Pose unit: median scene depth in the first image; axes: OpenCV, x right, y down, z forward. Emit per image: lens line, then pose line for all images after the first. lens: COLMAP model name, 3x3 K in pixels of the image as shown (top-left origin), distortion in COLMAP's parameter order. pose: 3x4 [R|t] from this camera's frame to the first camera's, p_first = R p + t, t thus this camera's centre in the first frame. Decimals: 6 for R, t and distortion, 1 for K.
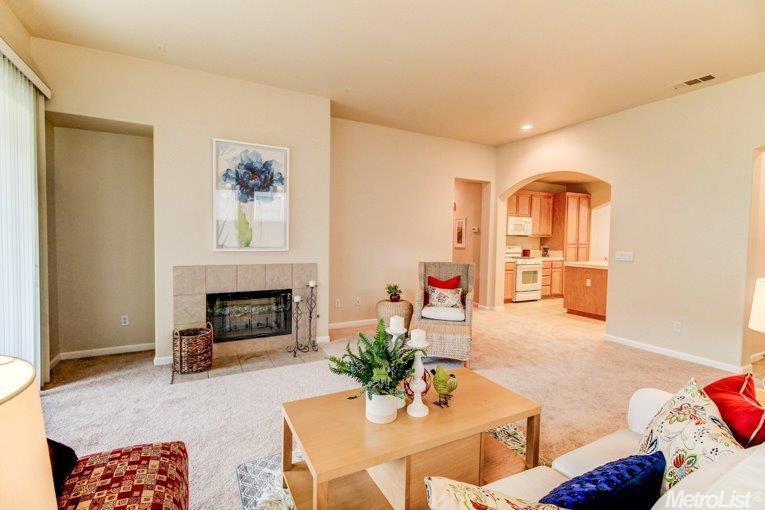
lens RADIAL K [[356.6, 0, 382.5], [0, 356.6, 247.8], [0, 0, 1]] dist [0.003853, -0.000281]
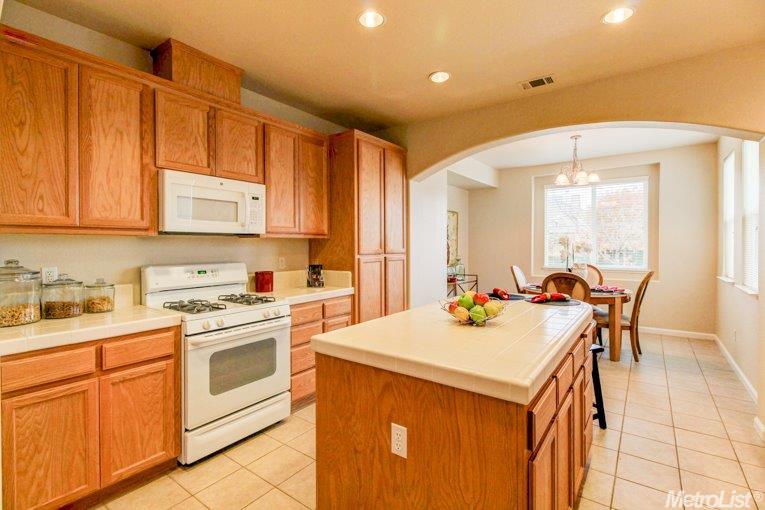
lens RADIAL K [[356.6, 0, 382.5], [0, 356.6, 247.8], [0, 0, 1]] dist [0.003853, -0.000281]
pose [[0.905792, -0.026724, 0.422879, 0.360996], [0.035355, 0.999296, -0.012579, -0.011838], [-0.422245, 0.026345, 0.906099, 0.606108]]
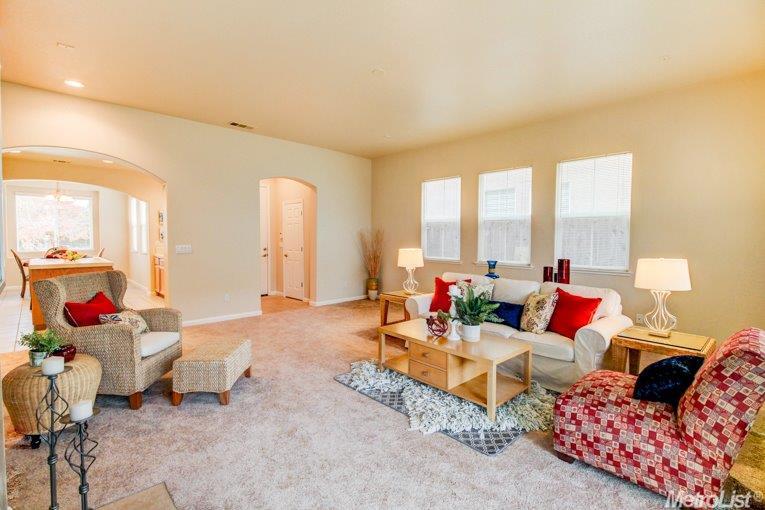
lens RADIAL K [[356.6, 0, 382.5], [0, 356.6, 247.8], [0, 0, 1]] dist [0.003853, -0.000281]
pose [[-0.270008, -0.050676, 0.961524, -0.324398], [0.021860, 0.998034, 0.058739, -0.017651], [-0.962610, 0.036879, -0.268369, 0.392040]]
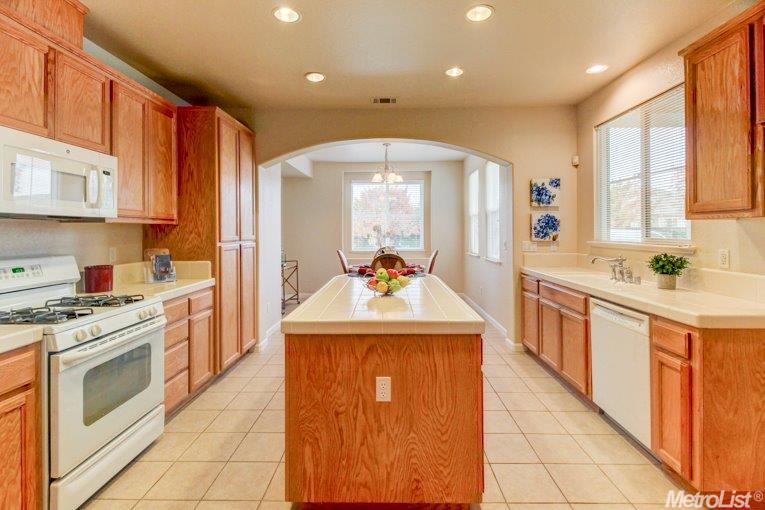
lens RADIAL K [[360.4, 0, 384.2], [0, 360.4, 229.6], [0, 0, 1]] dist [0.000495, -0.008495]
pose [[0.489086, -0.019430, 0.872019, 0.260794], [0.044201, 0.999019, -0.002531, -0.014790], [-0.871115, 0.039782, 0.489466, 0.649481]]
